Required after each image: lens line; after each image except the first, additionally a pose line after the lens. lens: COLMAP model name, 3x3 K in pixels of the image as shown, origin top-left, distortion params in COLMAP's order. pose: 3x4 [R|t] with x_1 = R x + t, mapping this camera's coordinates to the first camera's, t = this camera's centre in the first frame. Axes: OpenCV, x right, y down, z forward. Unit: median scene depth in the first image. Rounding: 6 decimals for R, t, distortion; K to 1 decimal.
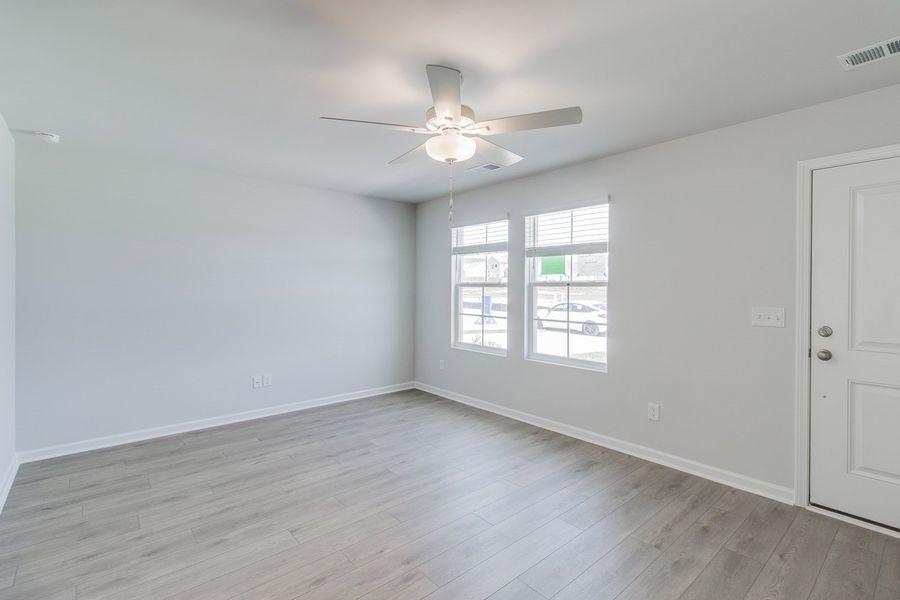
lens RADIAL K [[416.3, 0, 454.2], [0, 416.3, 289.7], [0, 0, 1]] dist [0.000135, -0.000266]
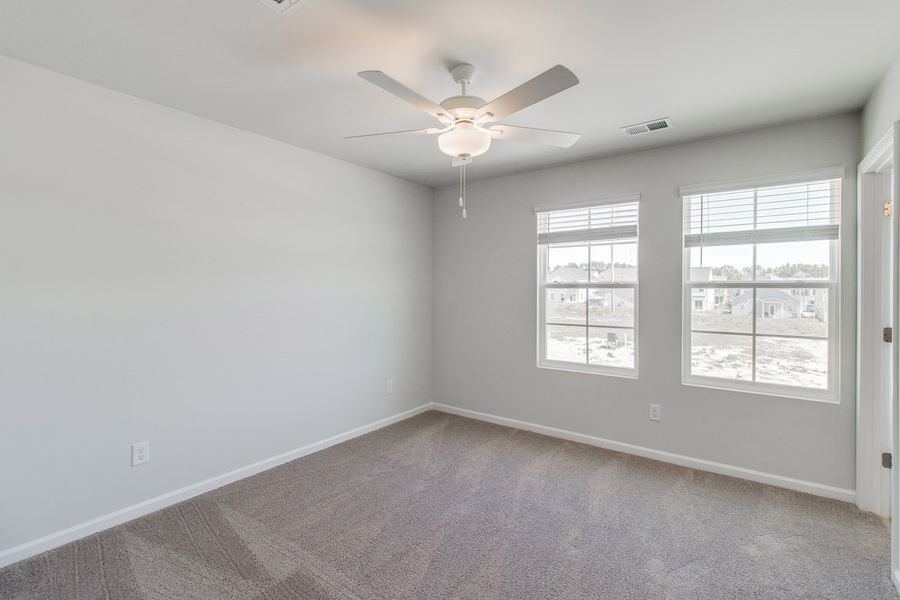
lens RADIAL K [[352.5, 0, 446.8], [0, 352.5, 288.0], [0, 0, 1]] dist [-0.001400, -0.000195]
pose [[0.956358, 0.002849, 0.292185, -0.503023], [-0.000353, 0.999963, -0.008597, -0.002006], [-0.292199, 0.008119, 0.956323, 0.602771]]
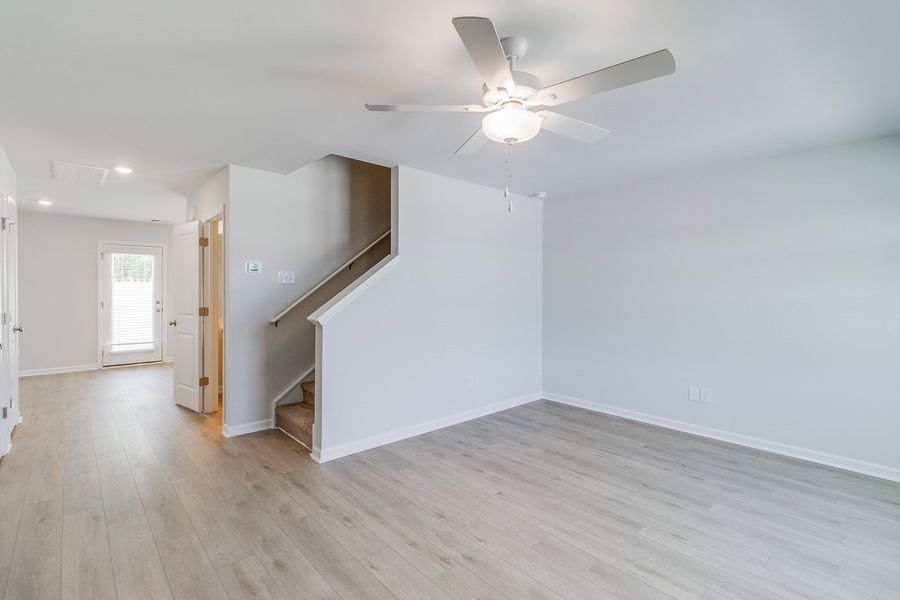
lens RADIAL K [[416.3, 0, 454.2], [0, 416.3, 289.7], [0, 0, 1]] dist [0.000135, -0.000266]
pose [[0.030426, -0.001973, -0.999535, 0.522282], [-0.012205, 0.999923, -0.002345, -0.002195], [0.999463, 0.012271, 0.030400, 0.531183]]
